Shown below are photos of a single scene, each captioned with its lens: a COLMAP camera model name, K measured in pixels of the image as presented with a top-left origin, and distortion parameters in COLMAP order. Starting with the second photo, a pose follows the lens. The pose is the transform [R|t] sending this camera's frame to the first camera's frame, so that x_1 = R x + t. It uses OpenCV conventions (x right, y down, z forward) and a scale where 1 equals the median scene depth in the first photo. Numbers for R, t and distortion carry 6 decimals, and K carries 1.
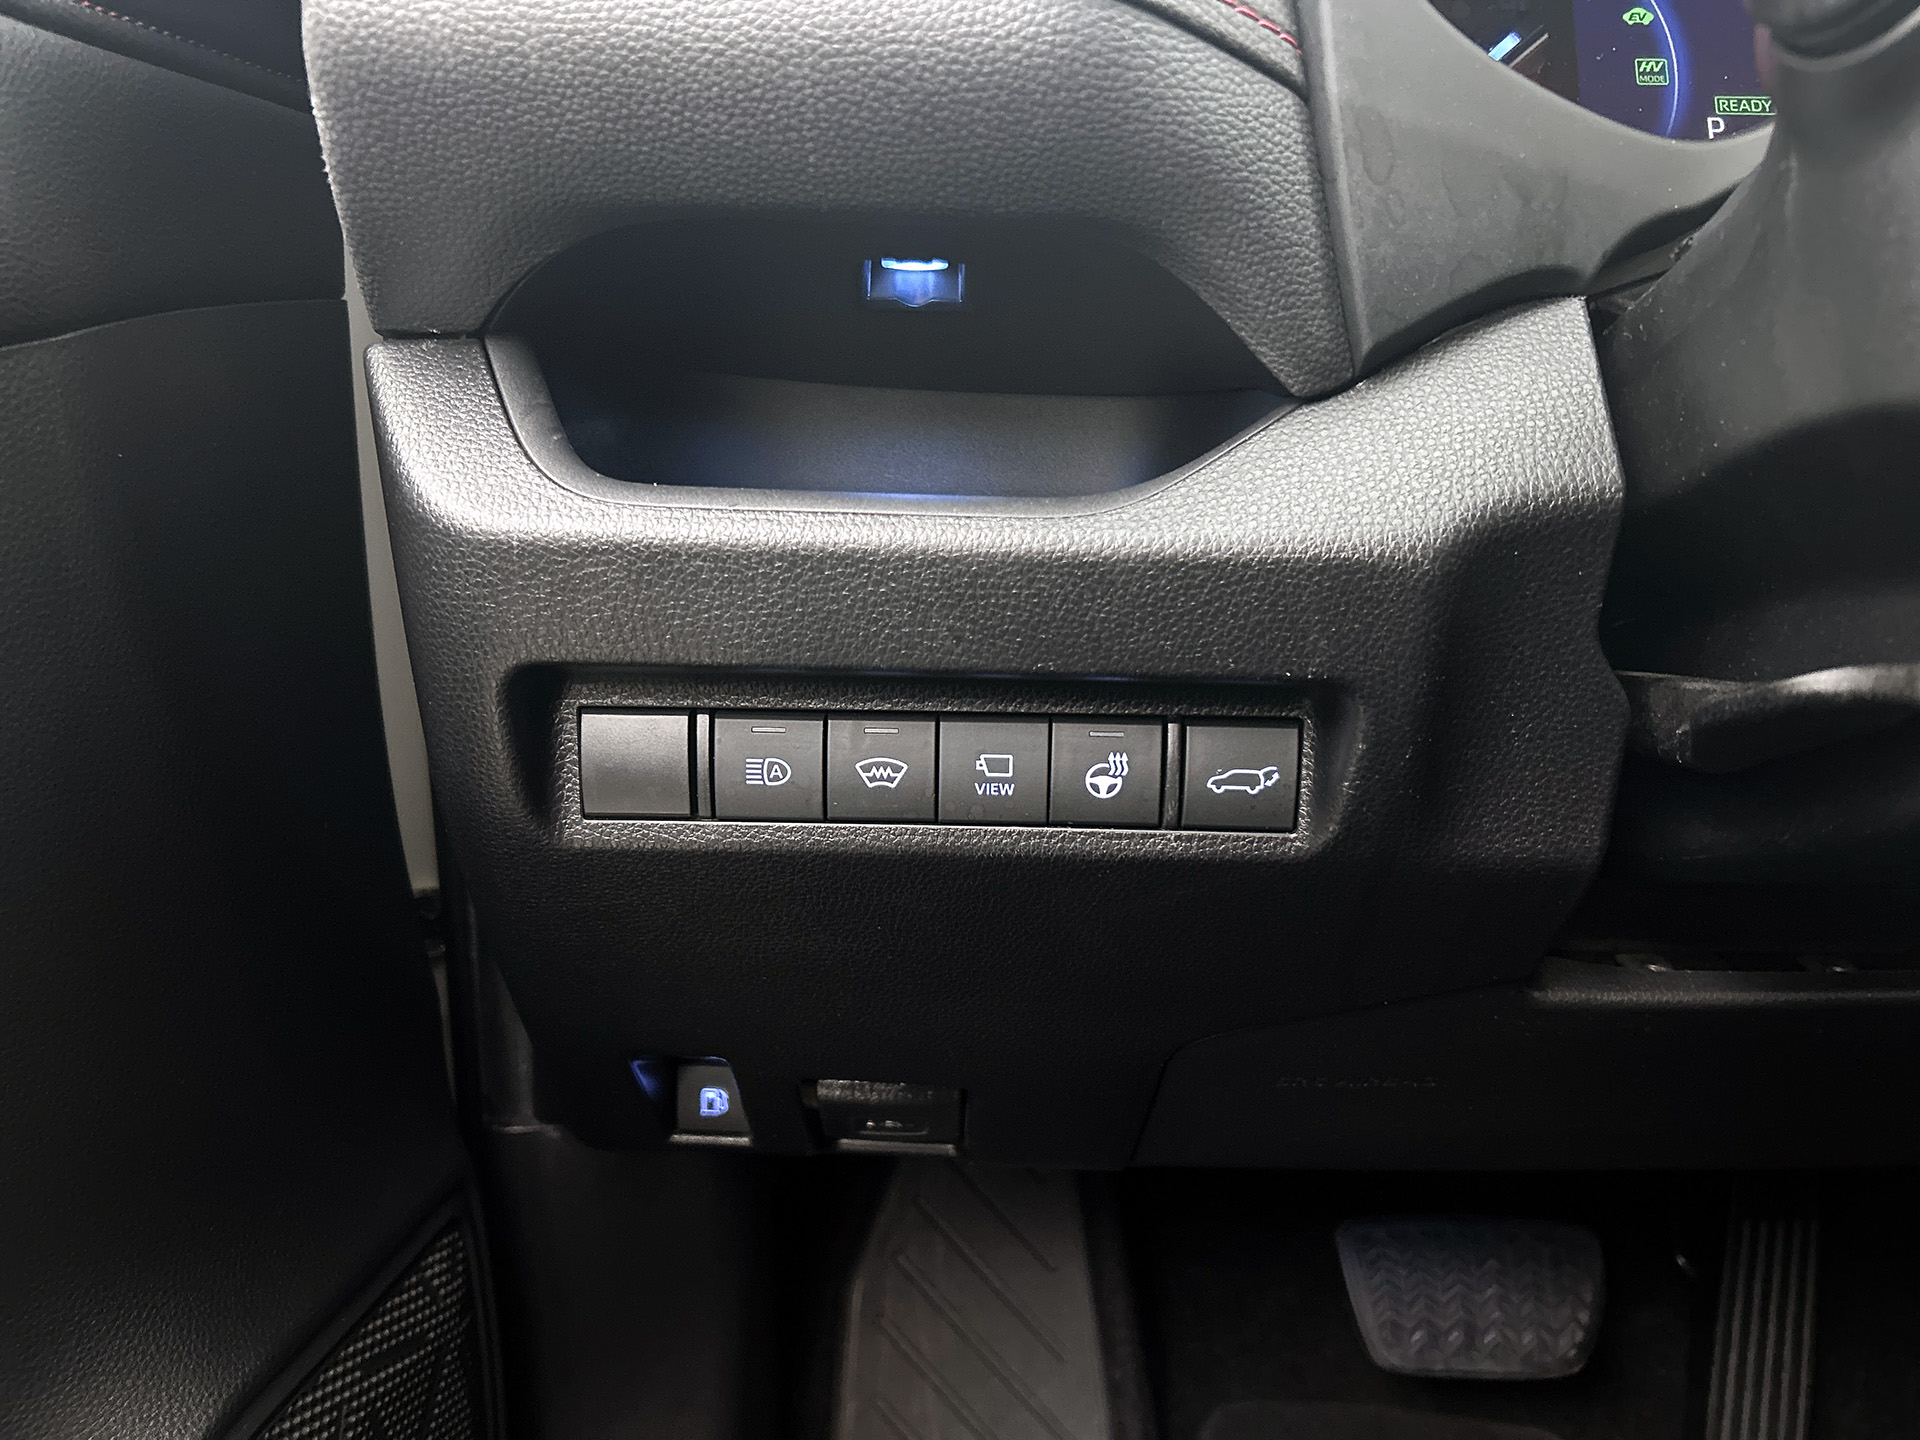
lens RADIAL K [[1451.6, 0, 974.0], [0, 1451.6, 715.5], [0, 0, 1]] dist [0.036833, -0.048063]
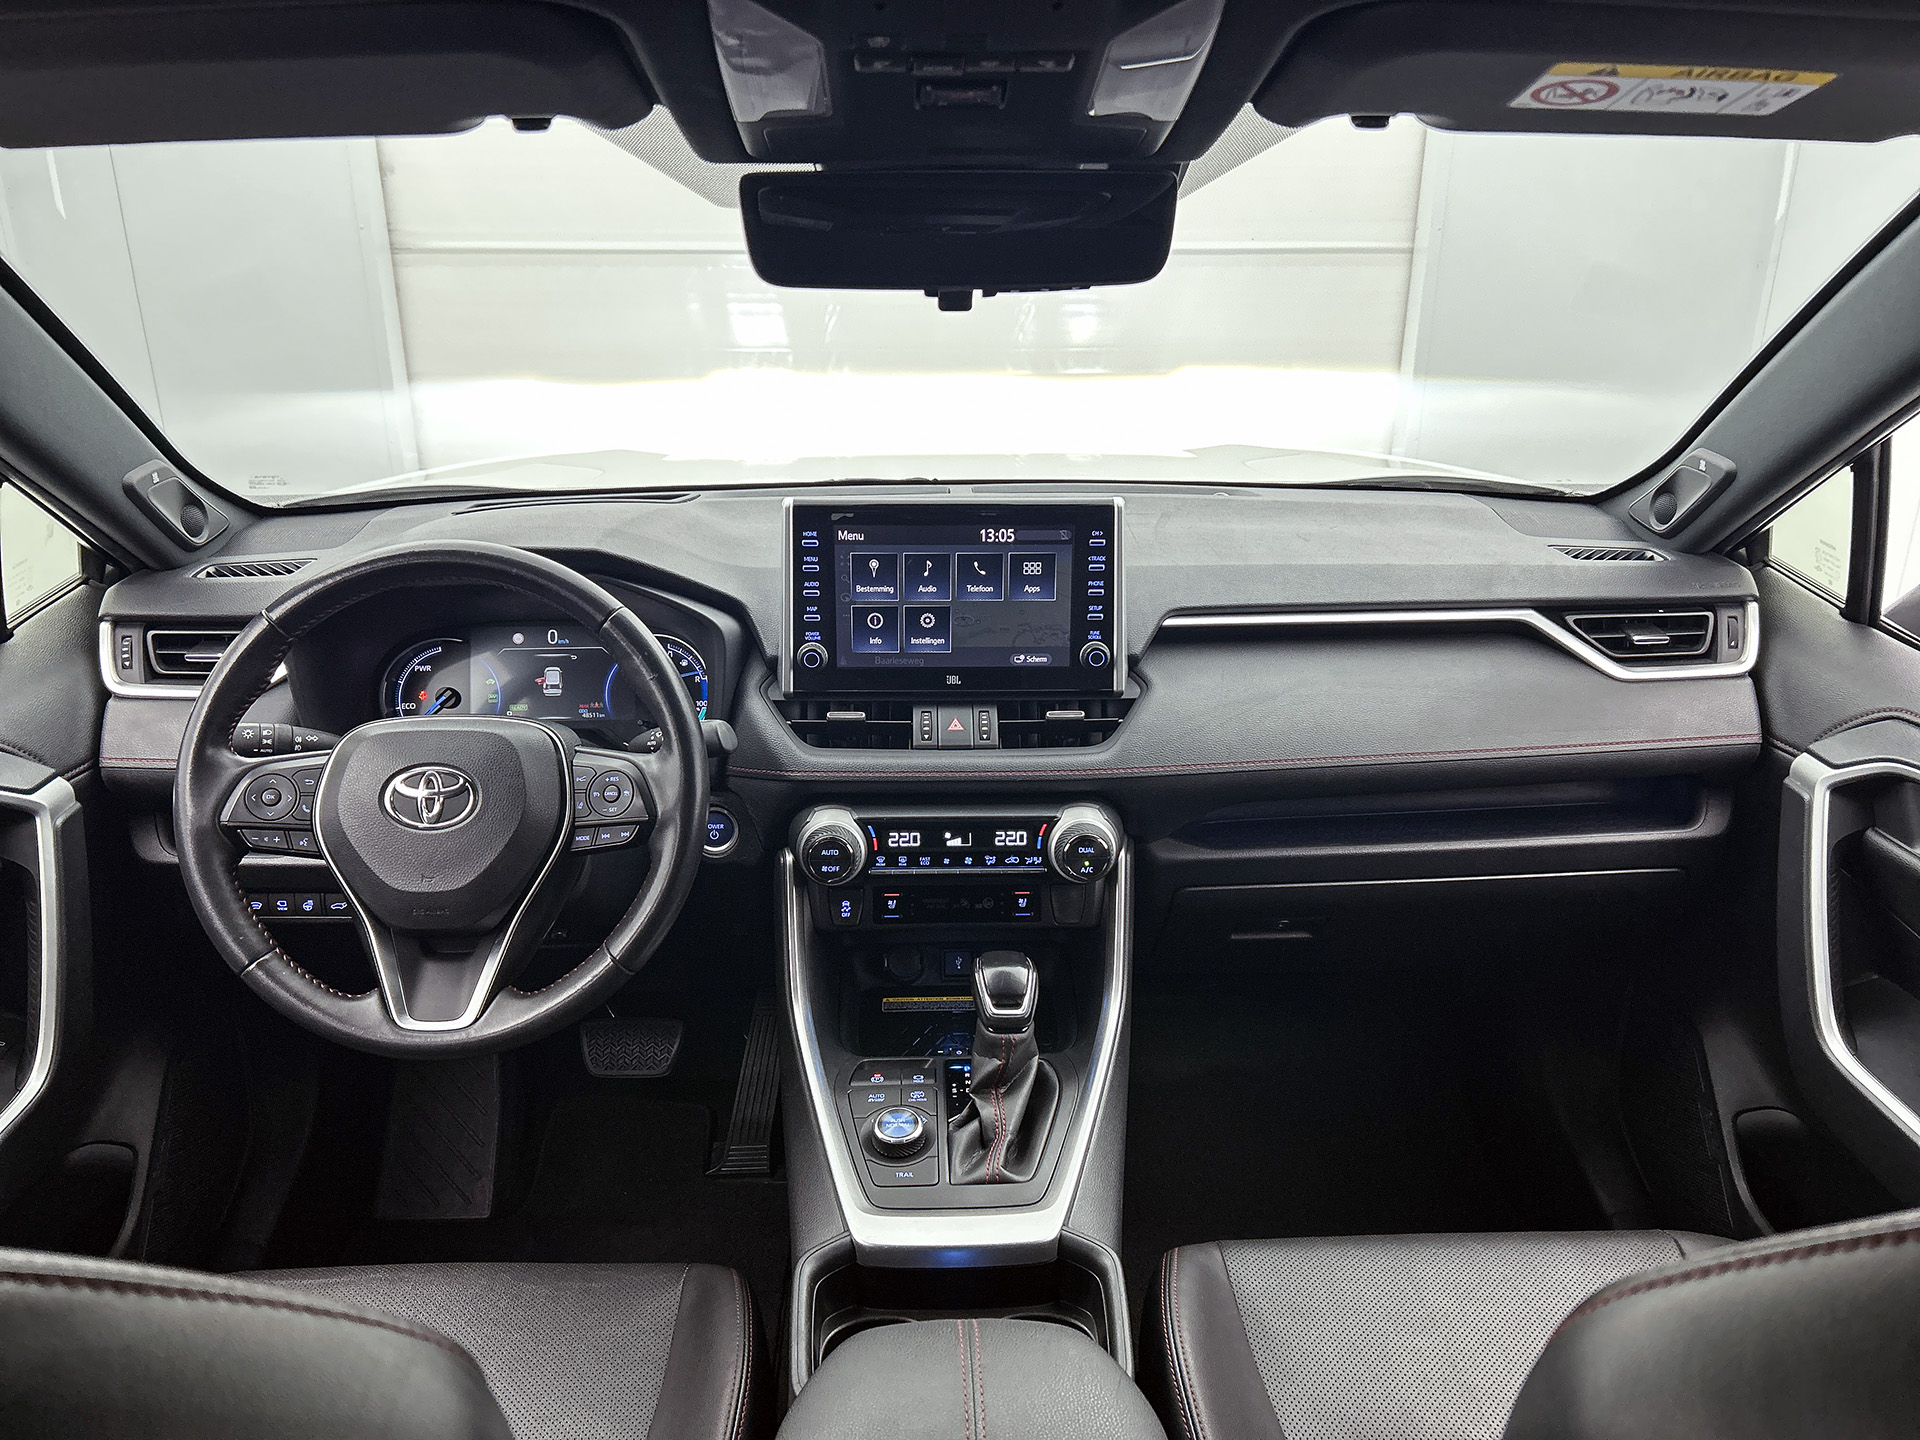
lens RADIAL K [[1410.9, 0, 978.1], [0, 1410.9, 734.7], [0, 0, 1]] dist [0.047946, -0.061744]
pose [[0.999451, -0.015771, 0.029145, 1.570375], [0.013133, 0.995983, 0.088575, -0.649243], [-0.030425, -0.088144, 0.995643, -2.584426]]
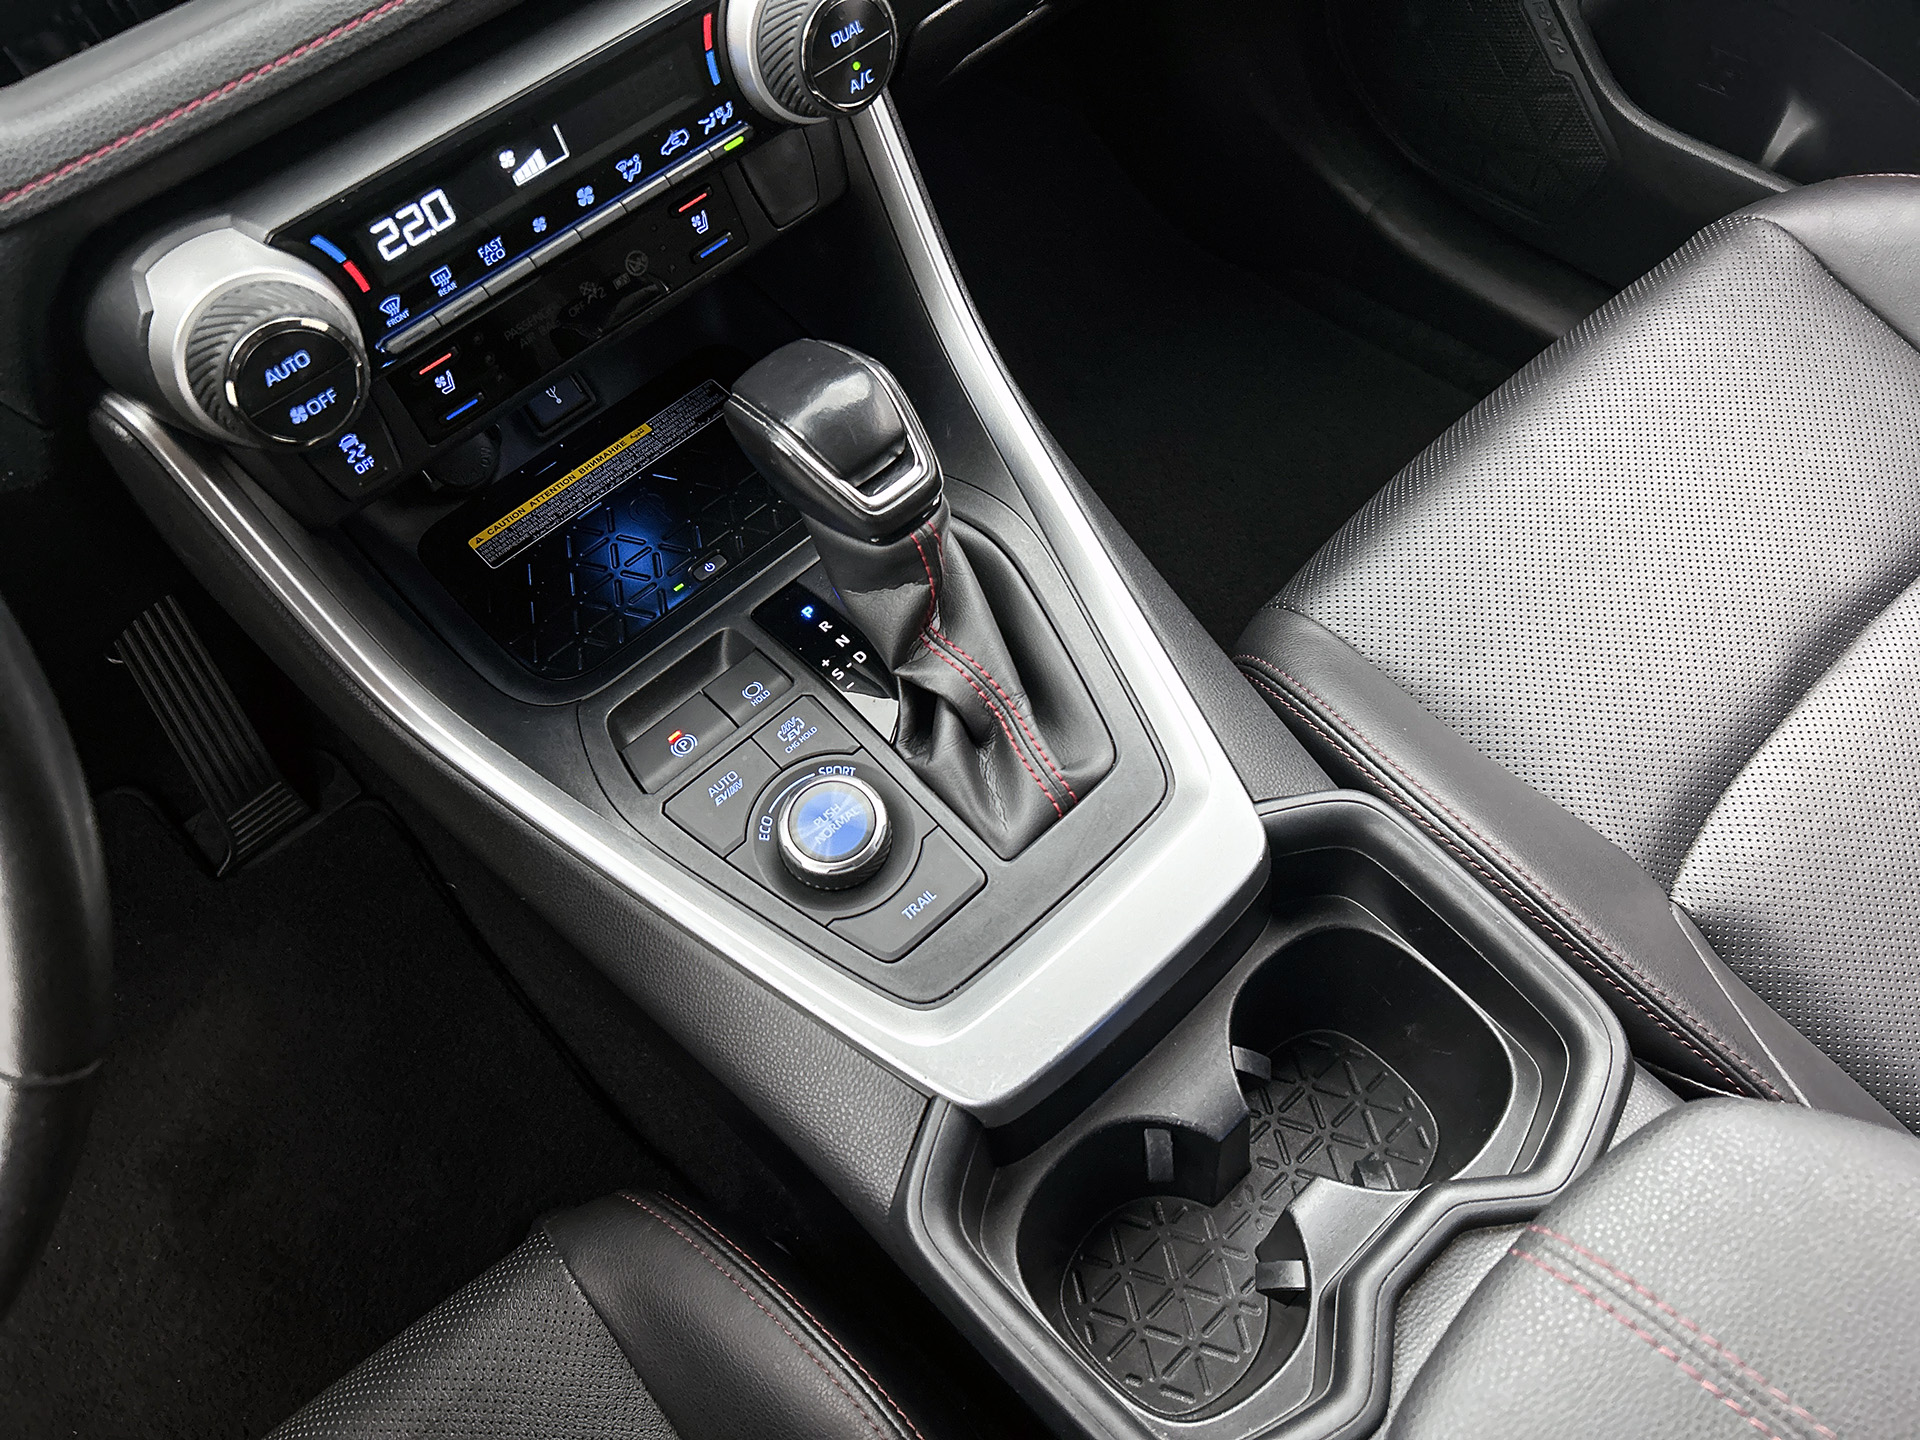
lens RADIAL K [[1451.6, 0, 954.5], [0, 1451.6, 724.5], [0, 0, 1]] dist [0.036833, -0.048063]
pose [[0.742143, -0.603286, 0.292008, 1.224260], [0.272975, 0.669970, 0.690380, -0.574762], [-0.612134, -0.432650, 0.661896, -0.717343]]
